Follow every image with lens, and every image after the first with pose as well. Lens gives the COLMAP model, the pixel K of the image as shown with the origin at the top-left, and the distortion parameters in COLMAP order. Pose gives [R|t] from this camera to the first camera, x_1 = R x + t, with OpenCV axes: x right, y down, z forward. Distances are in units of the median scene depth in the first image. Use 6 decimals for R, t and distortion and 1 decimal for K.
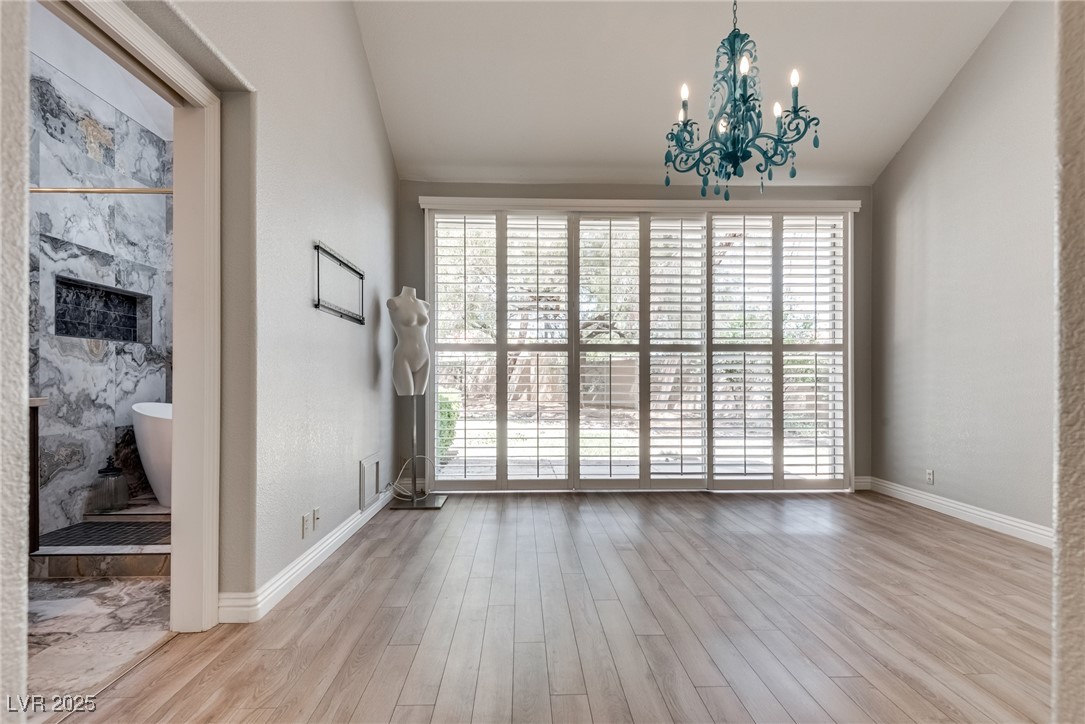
lens RADIAL K [[532.5, 0, 542.5], [0, 532.5, 362.0], [0, 0, 1]] dist [0.026488, -0.015646]
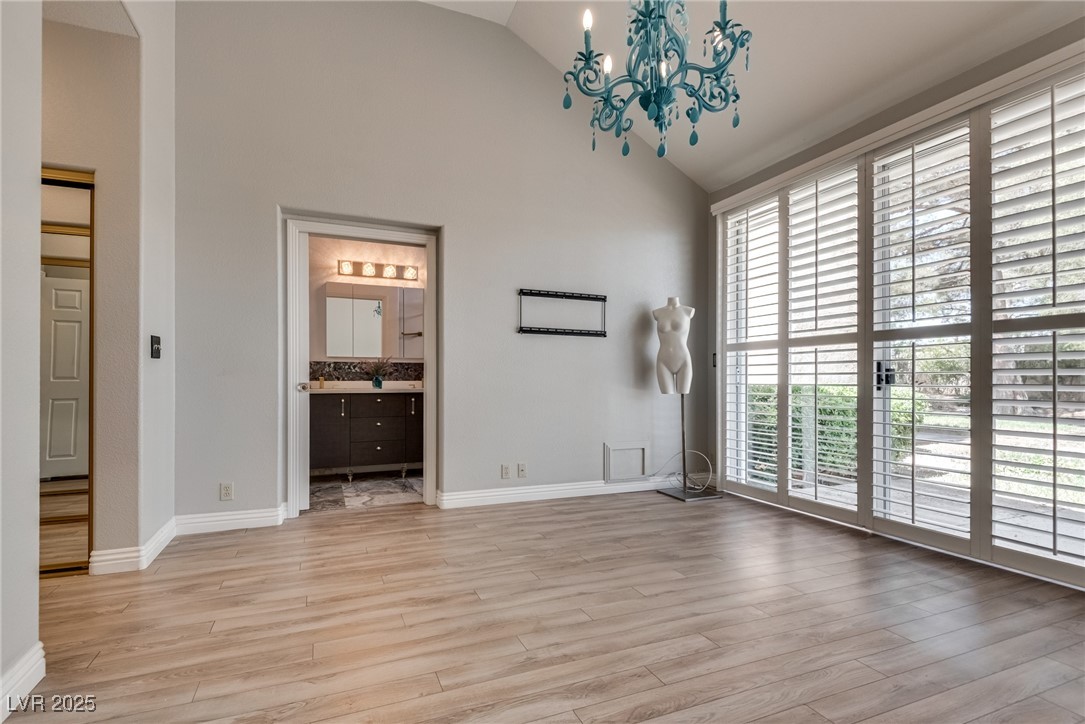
lens RADIAL K [[511.1, 0, 543.3], [0, 511.1, 366.3], [0, 0, 1]] dist [0.027748, -0.018414]
pose [[0.355173, -0.025090, -0.934464, 0.945689], [0.026605, 0.999506, -0.016724, 0.022522], [0.934422, -0.018922, 0.355665, 0.533929]]
